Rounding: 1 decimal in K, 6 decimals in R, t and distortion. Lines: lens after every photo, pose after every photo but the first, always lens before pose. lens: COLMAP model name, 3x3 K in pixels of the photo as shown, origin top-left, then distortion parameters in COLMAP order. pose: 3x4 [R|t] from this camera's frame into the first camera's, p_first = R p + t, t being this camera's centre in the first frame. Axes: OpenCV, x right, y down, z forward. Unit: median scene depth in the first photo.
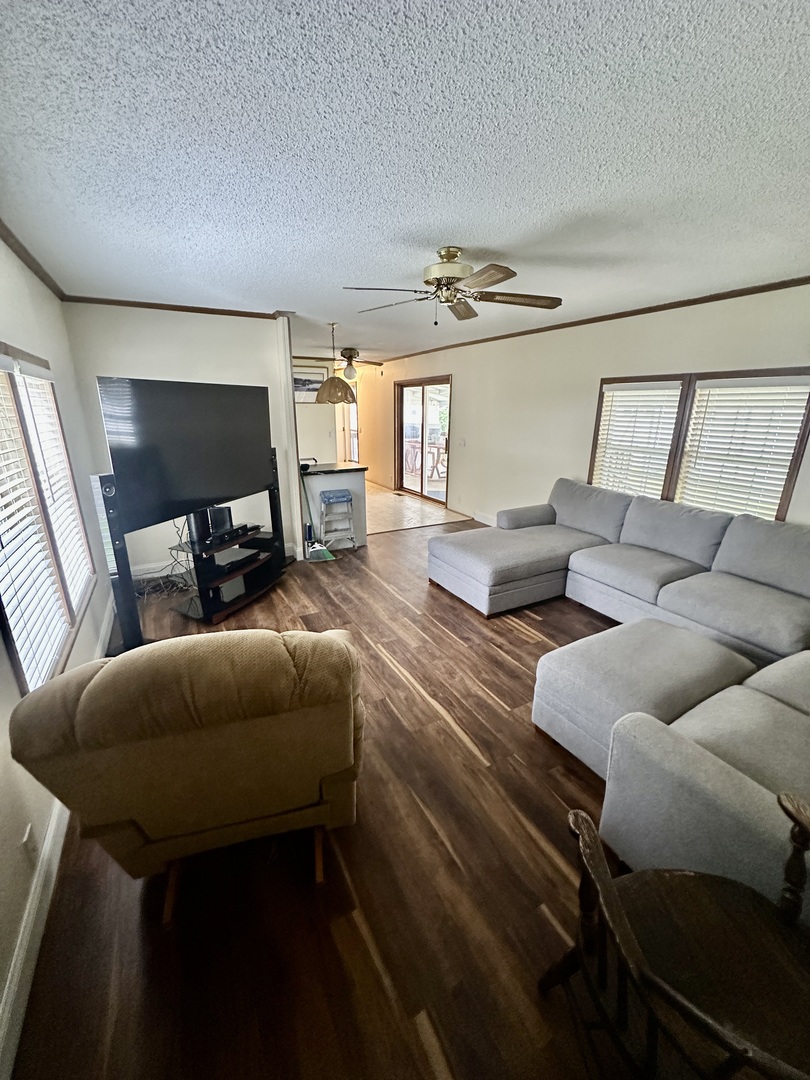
lens RADIAL K [[429.0, 0, 400.2], [0, 429.0, 538.3], [0, 0, 1]] dist [-0.000375, 0.000225]
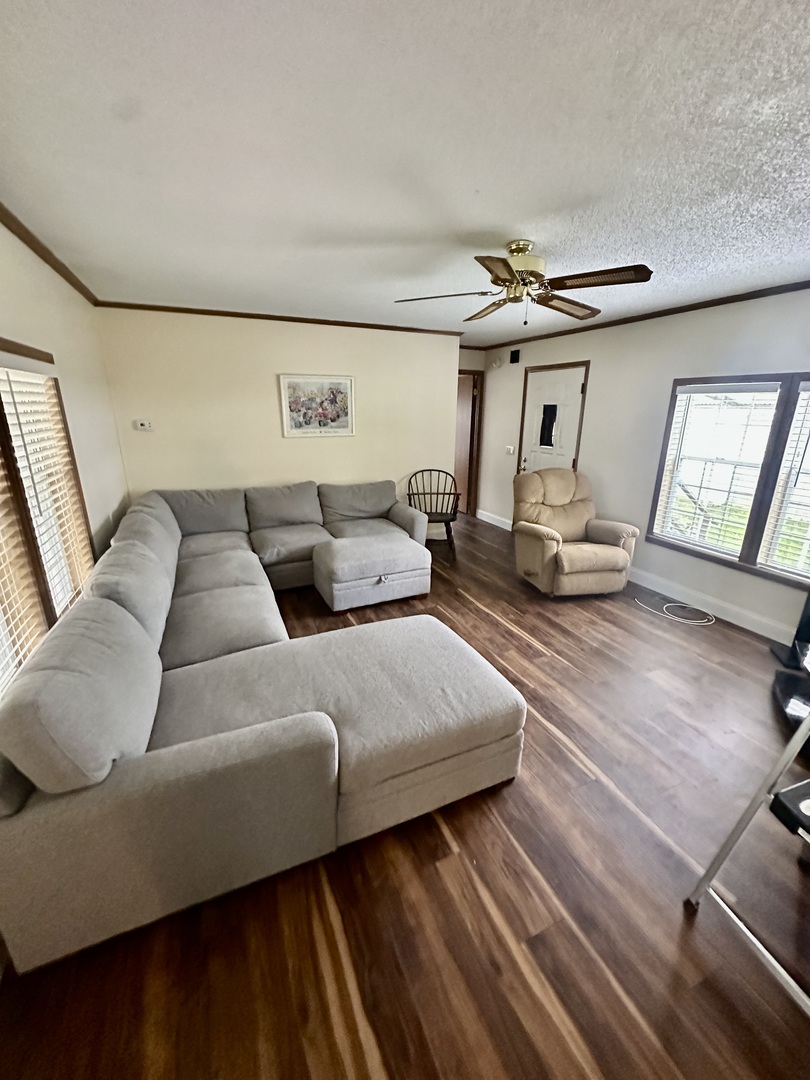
lens RADIAL K [[429.0, 0, 400.2], [0, 429.0, 538.3], [0, 0, 1]] dist [-0.000375, 0.000225]
pose [[-0.996415, -0.031912, 0.078350, 0.250179], [0.018431, 0.821996, 0.569194, -0.608296], [-0.082568, 0.568598, -0.818461, 1.922160]]
